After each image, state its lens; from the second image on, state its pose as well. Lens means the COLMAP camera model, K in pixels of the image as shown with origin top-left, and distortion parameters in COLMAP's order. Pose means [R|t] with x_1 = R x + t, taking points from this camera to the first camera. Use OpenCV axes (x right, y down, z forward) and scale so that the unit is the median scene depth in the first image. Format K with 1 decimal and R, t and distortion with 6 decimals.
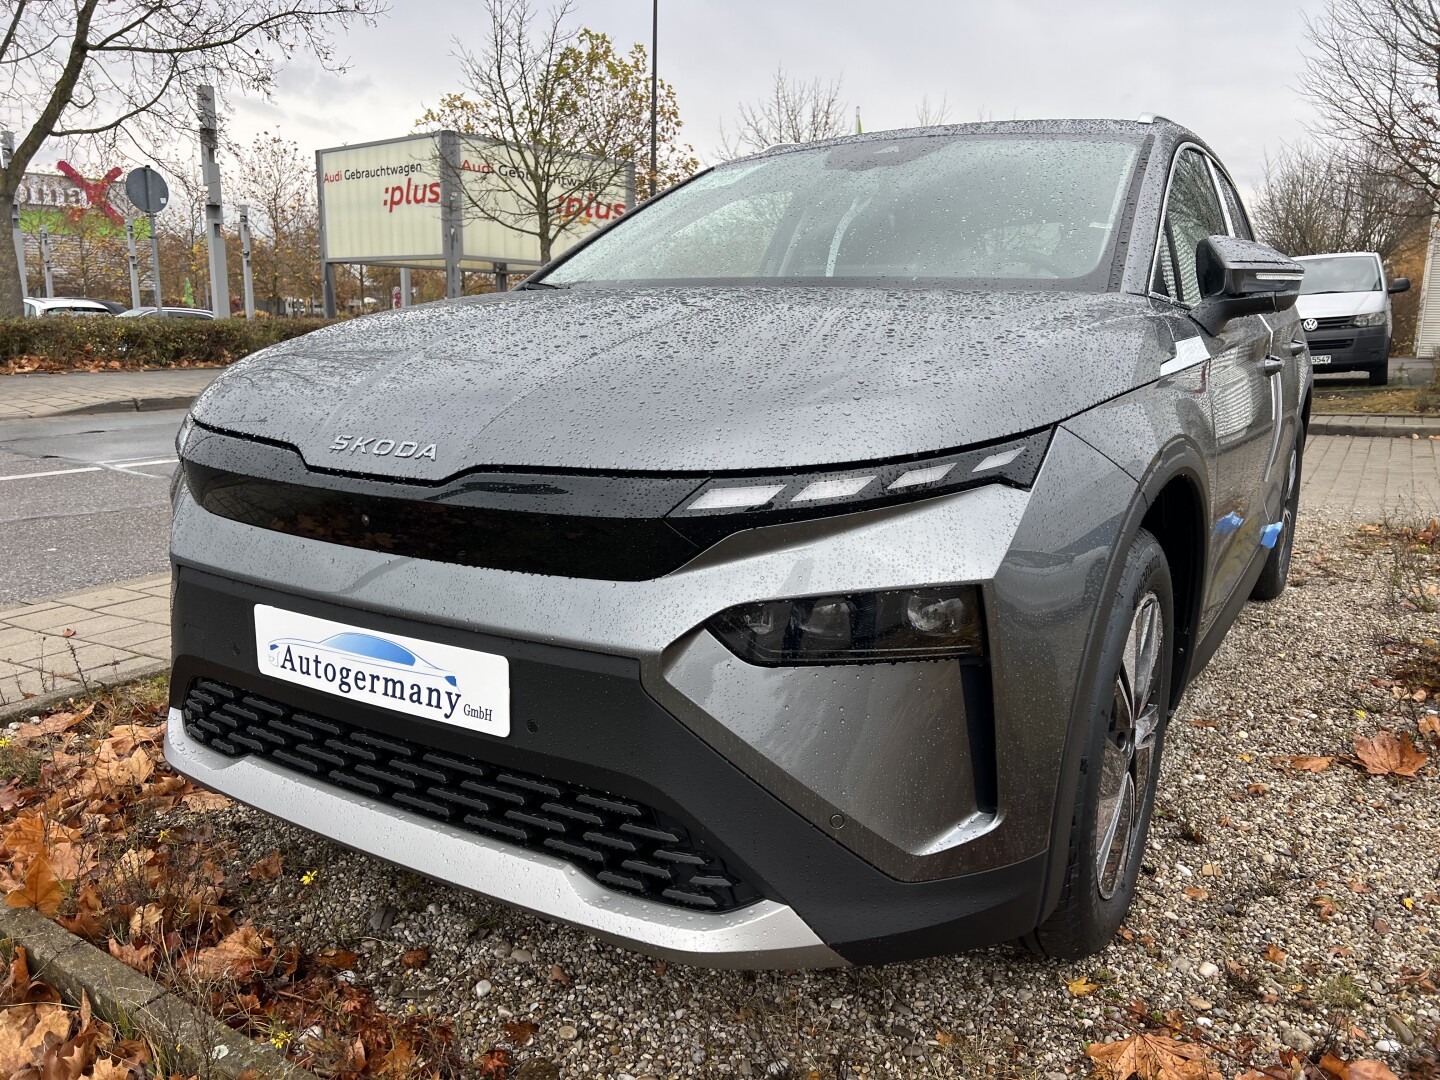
lens RADIAL K [[1097.9, 0, 720.3], [0, 1097.9, 539.4], [0, 0, 1]] dist [0.054868, -0.063457]
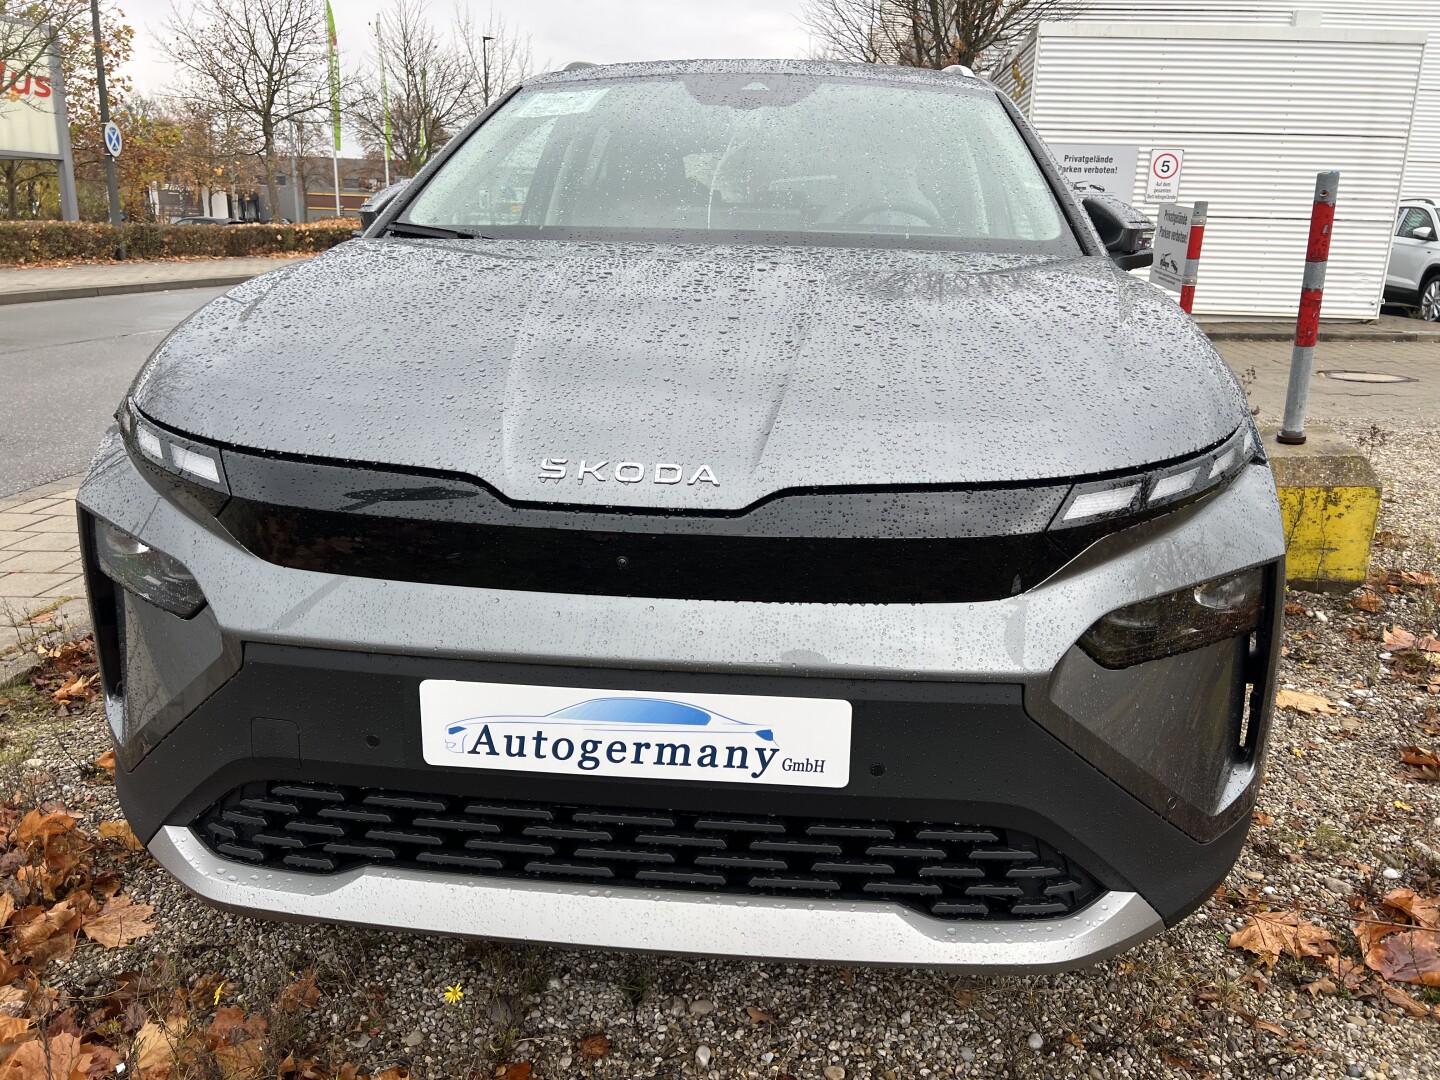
lens RADIAL K [[1096.6, 0, 718.7], [0, 1096.6, 544.6], [0, 0, 1]] dist [0.151393, -0.343158]
pose [[0.893683, -0.115379, 0.433610, -0.561104], [0.077740, 0.991574, 0.103624, -0.101147], [-0.441912, -0.058898, 0.895123, 0.213782]]
